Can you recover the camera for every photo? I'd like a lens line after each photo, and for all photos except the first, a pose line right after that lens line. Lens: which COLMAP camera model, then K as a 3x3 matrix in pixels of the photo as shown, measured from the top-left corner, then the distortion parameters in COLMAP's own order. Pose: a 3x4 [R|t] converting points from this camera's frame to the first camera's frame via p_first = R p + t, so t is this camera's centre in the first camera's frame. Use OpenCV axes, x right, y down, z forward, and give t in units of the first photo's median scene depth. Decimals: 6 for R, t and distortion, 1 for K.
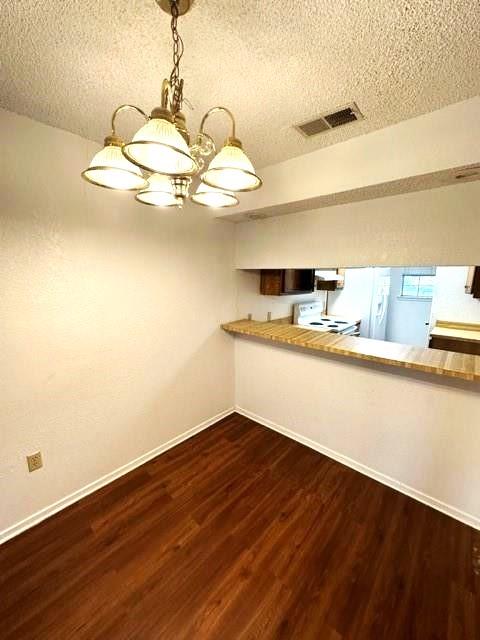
lens RADIAL K [[255.6, 0, 240.0], [0, 255.6, 320.0], [0, 0, 1]] dist [-0.002528, -0.000040]
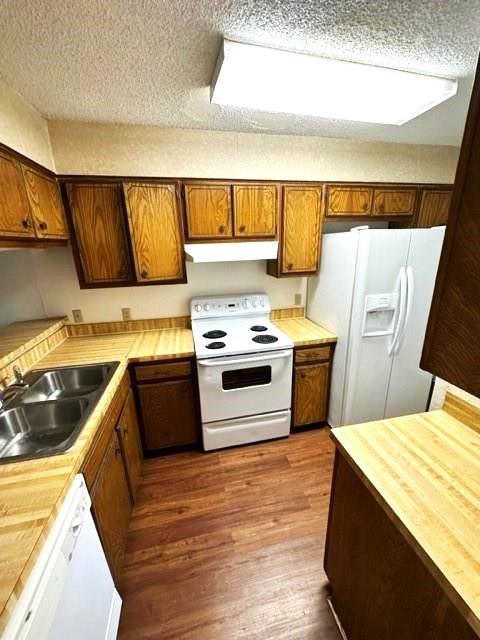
lens RADIAL K [[255.6, 0, 240.0], [0, 255.6, 320.0], [0, 0, 1]] dist [-0.002528, -0.000040]
pose [[0.813025, 0.145032, -0.563876, 0.693314], [-0.065216, 0.985068, 0.159333, -0.118952], [0.578565, -0.092768, 0.810344, 0.549955]]
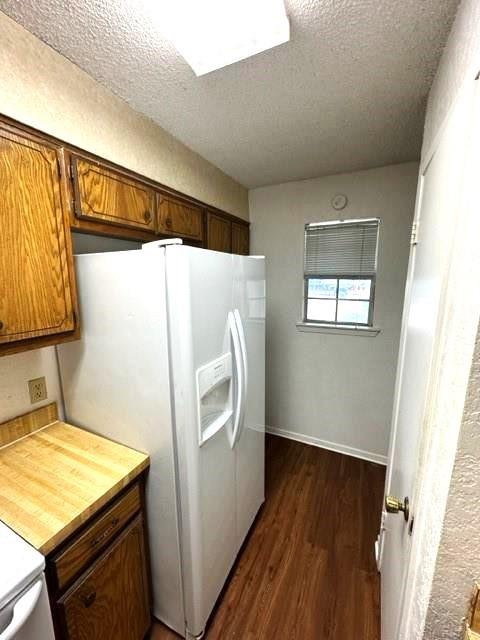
lens RADIAL K [[255.6, 0, 240.0], [0, 255.6, 320.0], [0, 0, 1]] dist [-0.002528, -0.000040]
pose [[0.961482, -0.046985, 0.270823, 0.574869], [0.043817, 0.998882, 0.017736, -0.158556], [-0.271353, -0.005186, 0.962466, 0.853303]]
